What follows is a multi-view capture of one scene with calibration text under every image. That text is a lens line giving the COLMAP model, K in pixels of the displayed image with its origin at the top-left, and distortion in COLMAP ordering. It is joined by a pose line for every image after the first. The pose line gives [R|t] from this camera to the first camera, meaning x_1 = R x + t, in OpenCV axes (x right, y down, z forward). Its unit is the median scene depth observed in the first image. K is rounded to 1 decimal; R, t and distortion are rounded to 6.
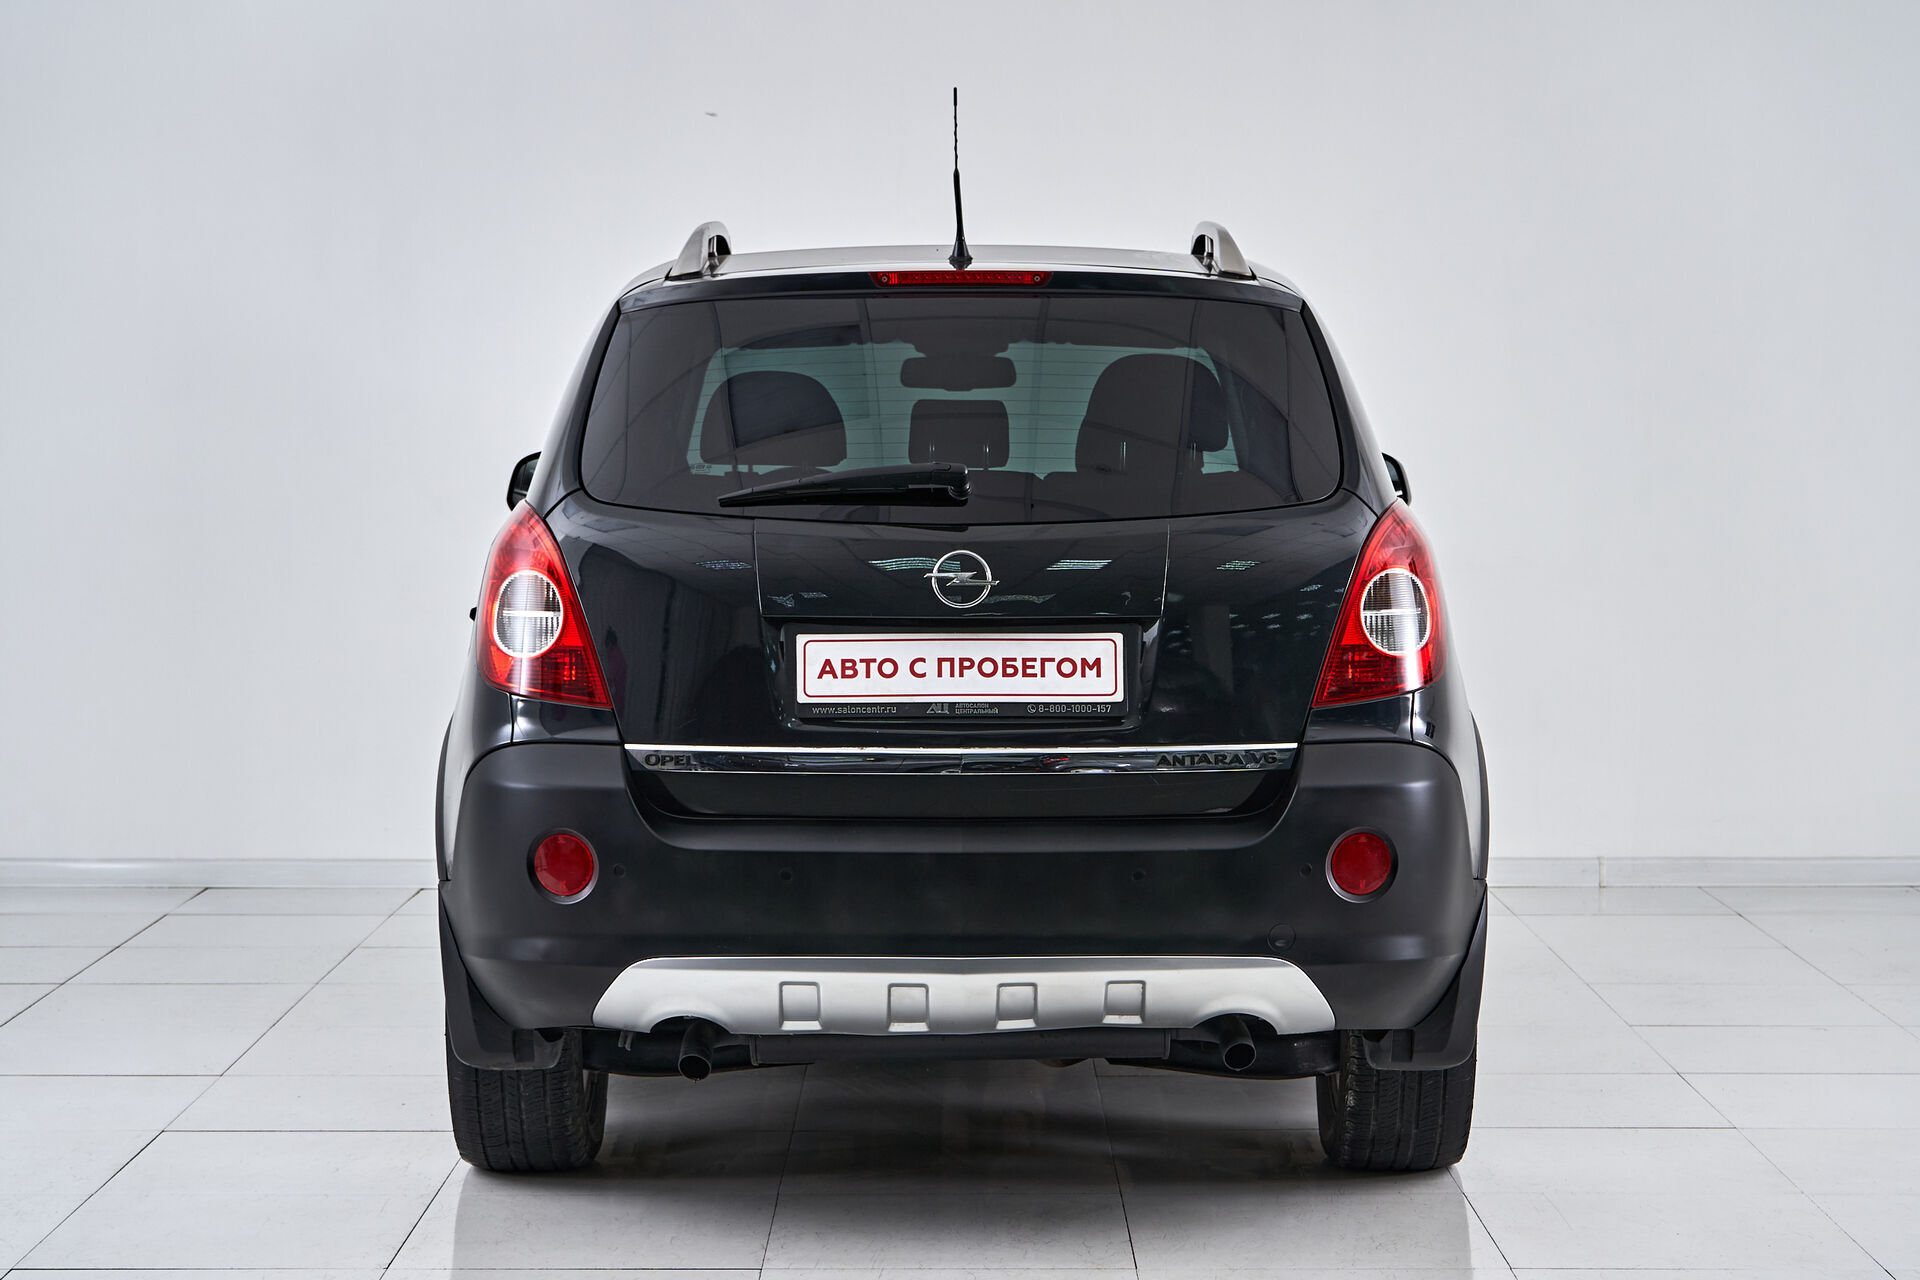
lens RADIAL K [[3926.7, 0, 957.6], [0, 3926.7, 641.5], [0, 0, 1]] dist [-0.006546, 0.000000]
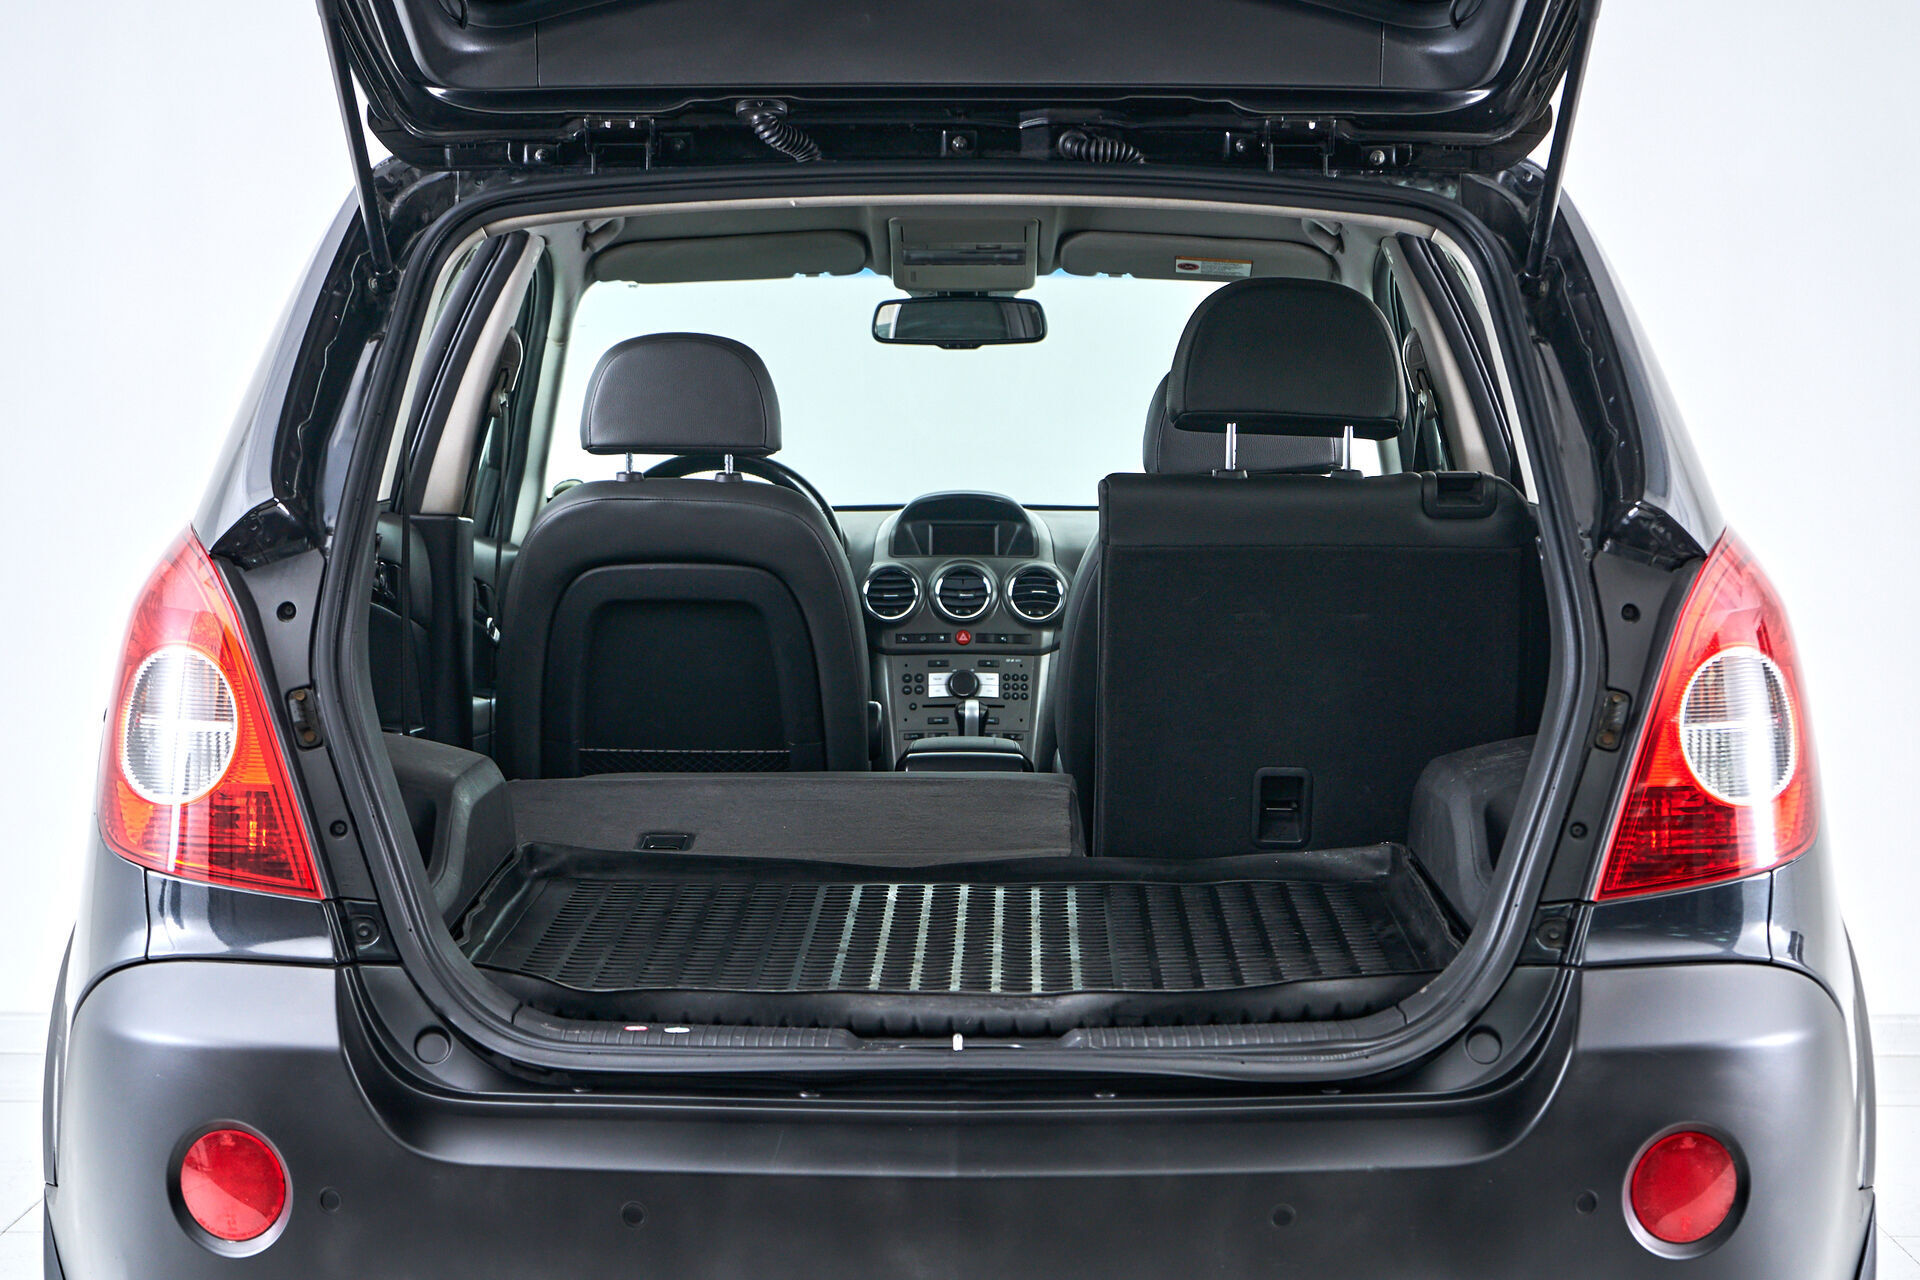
lens RADIAL K [[4652.3, 0, 959.7], [0, 4652.3, 643.3], [0, 0, 1]] dist [-0.056813, 0.000000]
pose [[0.999994, 0.003316, -0.000548, 0.001517], [-0.003320, 0.999973, -0.006510, -0.014442], [0.000527, 0.006512, 0.999979, 0.338775]]
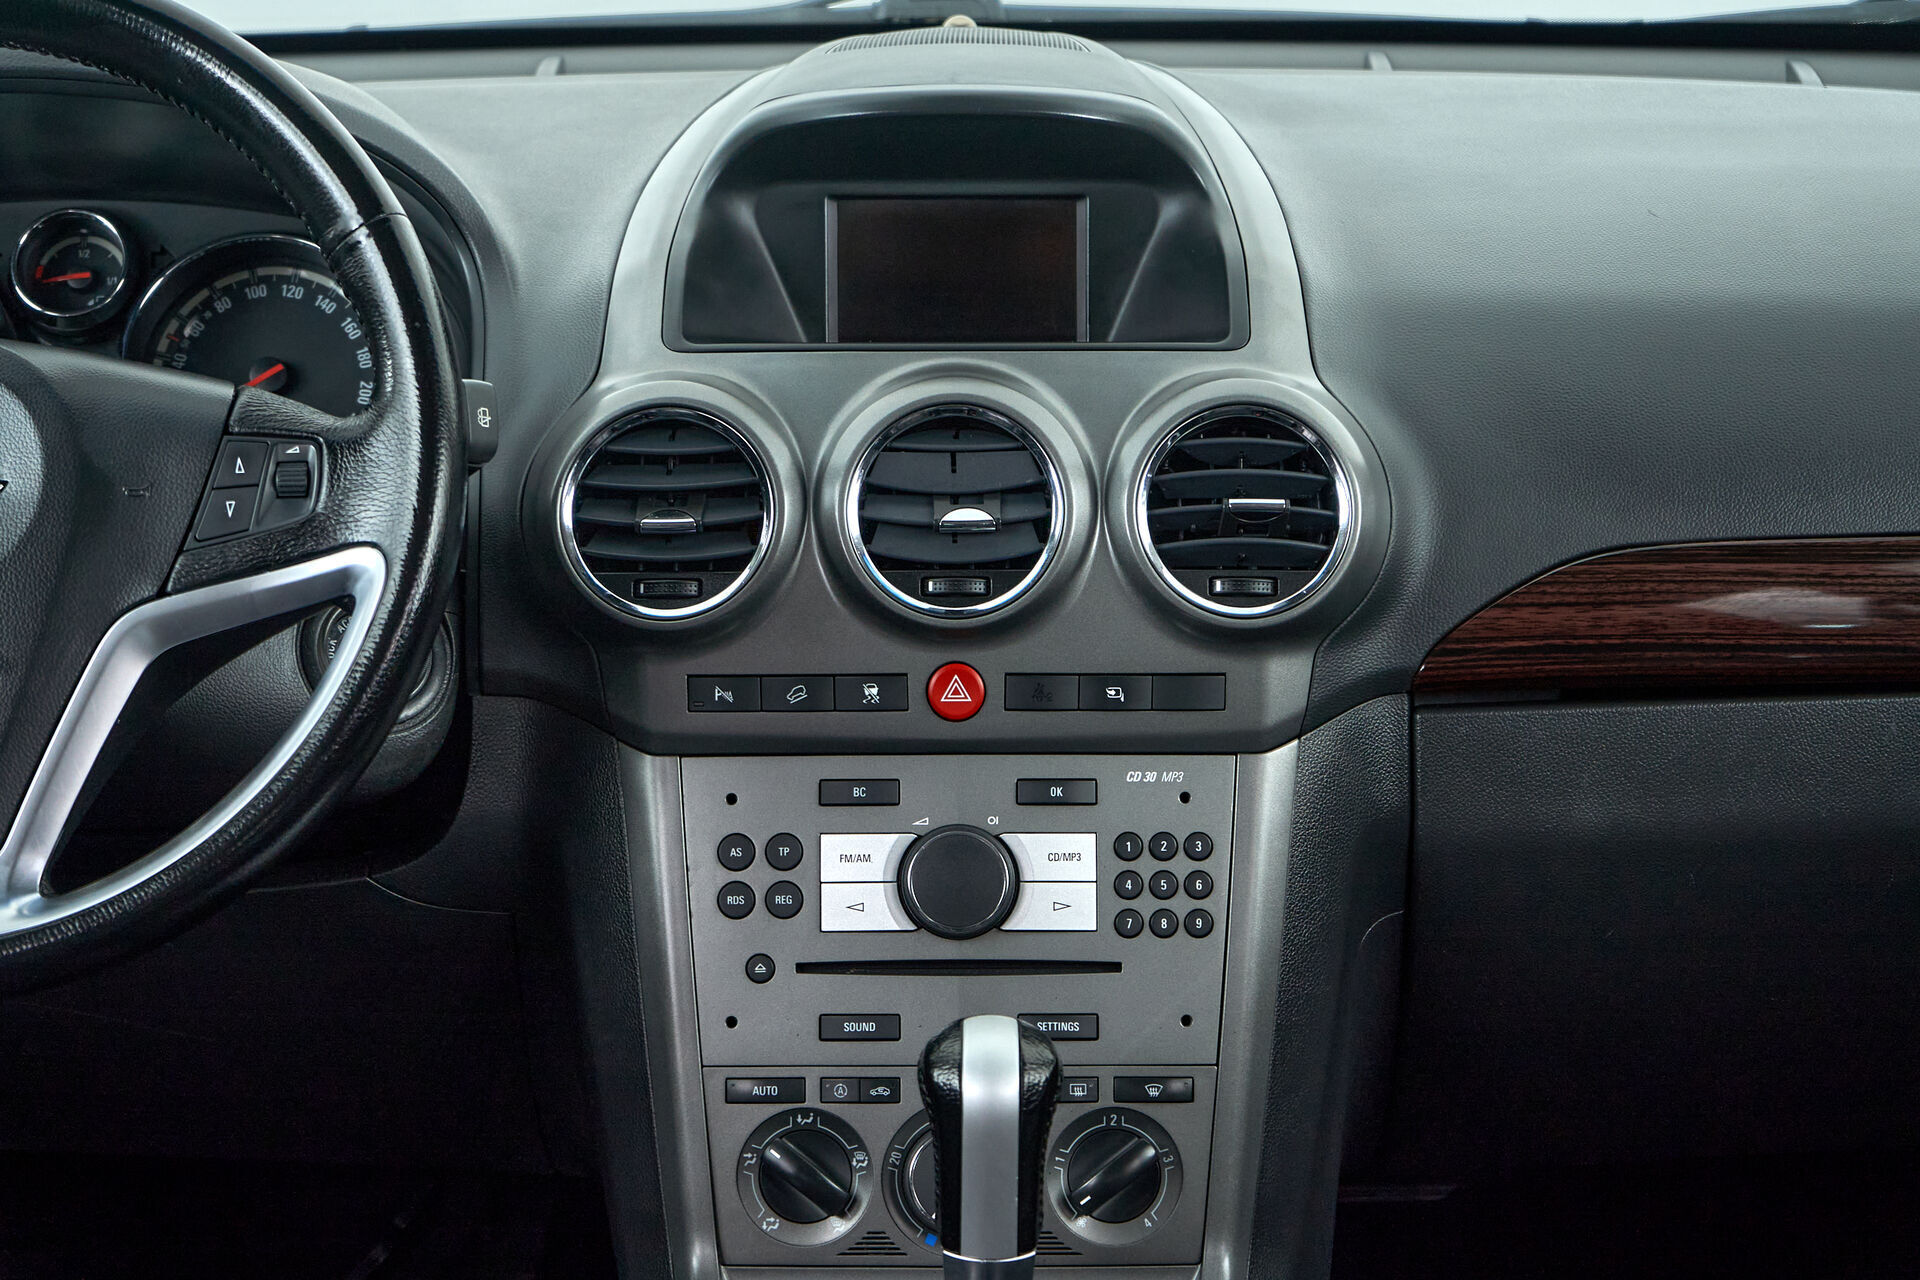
lens RADIAL K [[4652.3, 0, 959.1], [0, 4652.3, 634.4], [0, 0, 1]] dist [-0.056813, 0.000000]
pose [[0.999964, -0.001246, -0.008386, 0.004478], [0.002823, 0.981622, 0.190813, -0.085582], [0.007994, -0.190829, 0.981591, 1.245021]]
